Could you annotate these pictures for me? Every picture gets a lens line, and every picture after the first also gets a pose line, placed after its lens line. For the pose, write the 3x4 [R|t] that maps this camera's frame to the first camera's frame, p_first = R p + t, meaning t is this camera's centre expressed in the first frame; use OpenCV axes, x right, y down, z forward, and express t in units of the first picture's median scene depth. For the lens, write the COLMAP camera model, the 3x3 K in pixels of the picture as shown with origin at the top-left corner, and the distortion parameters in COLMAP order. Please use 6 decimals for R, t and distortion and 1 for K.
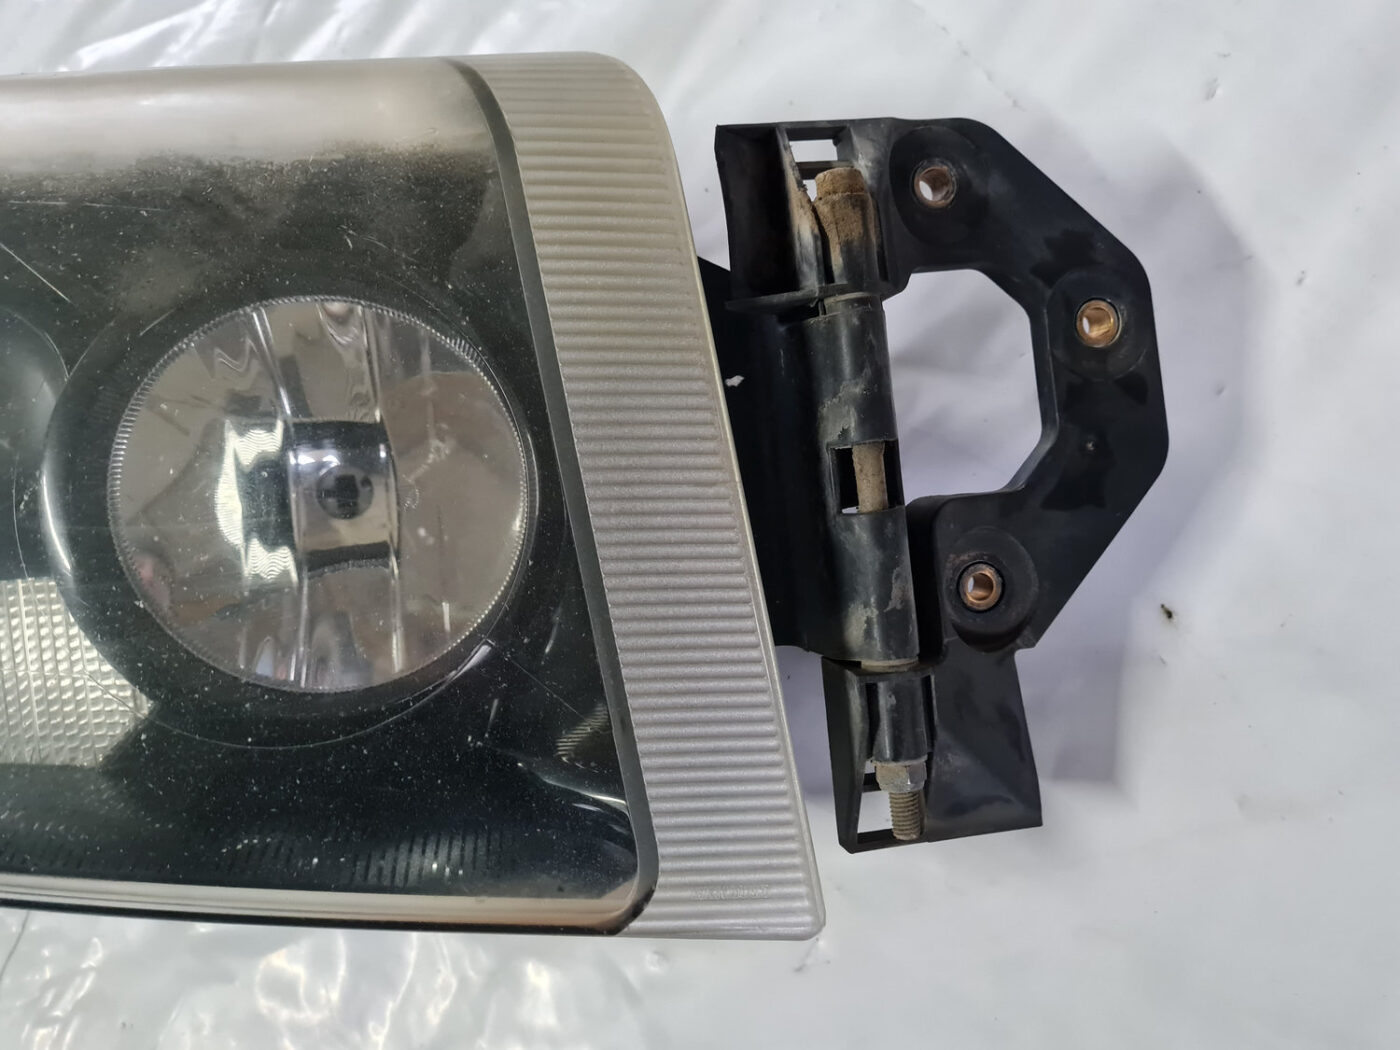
lens RADIAL K [[1078.3, 0, 700.0], [0, 1078.3, 525.0], [0, 0, 1]] dist [0.034342, -0.043887]
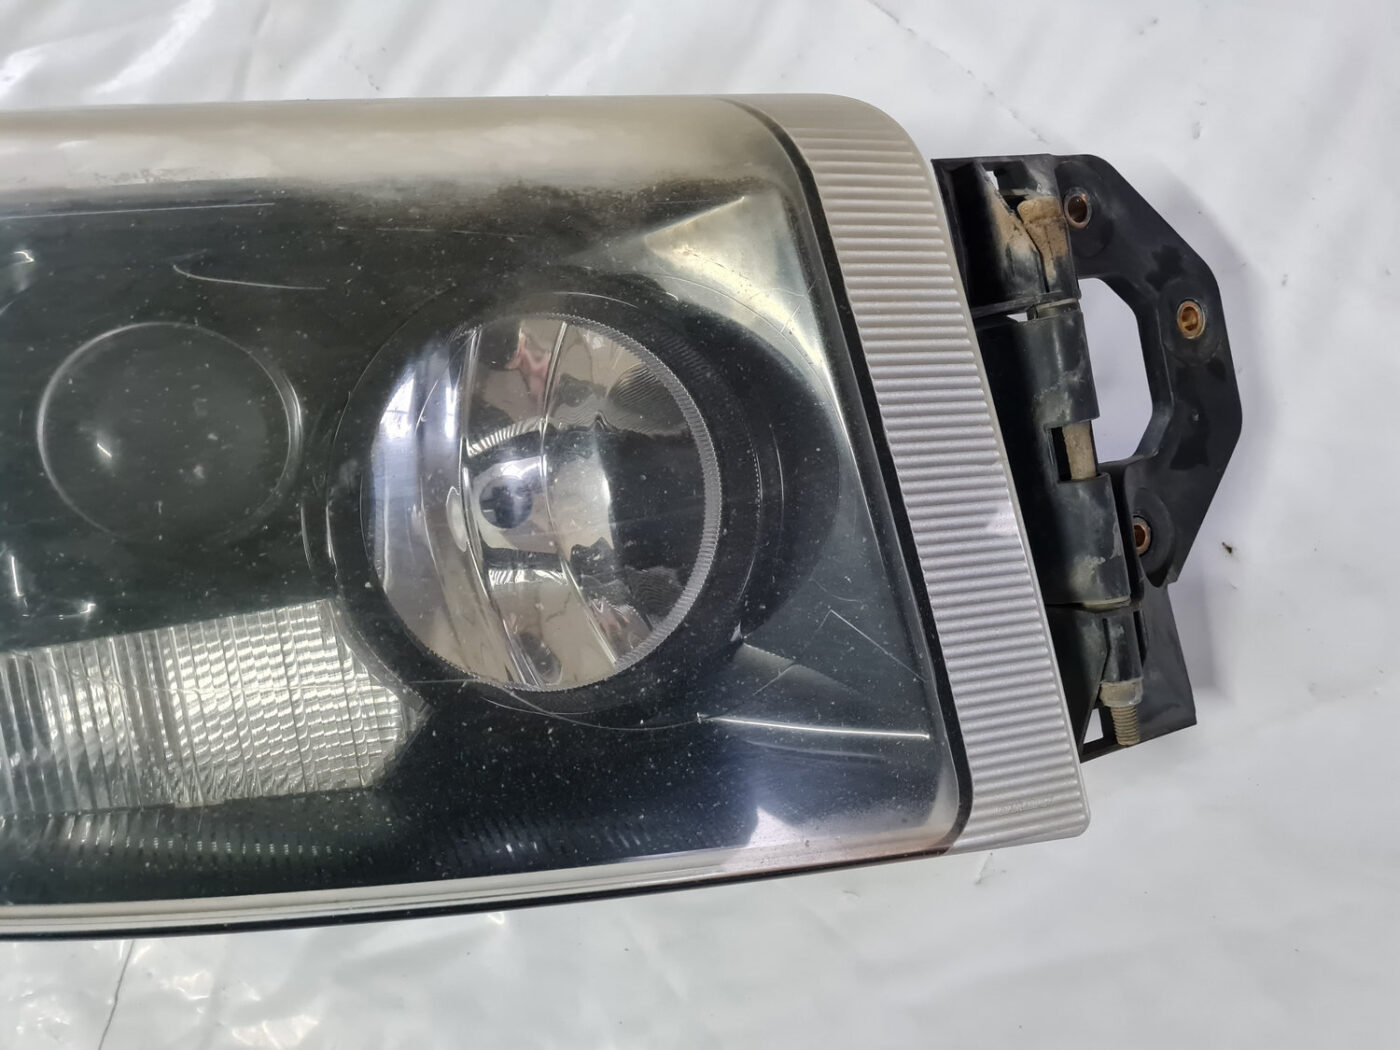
lens RADIAL K [[1072.9, 0, 716.0], [0, 1072.9, 515.5], [0, 0, 1]] dist [0.034941, -0.033687]
pose [[0.961101, -0.074079, 0.266078, -0.561545], [0.077344, 0.997003, -0.001799, -0.000844], [-0.265148, 0.022309, 0.963950, -0.055586]]
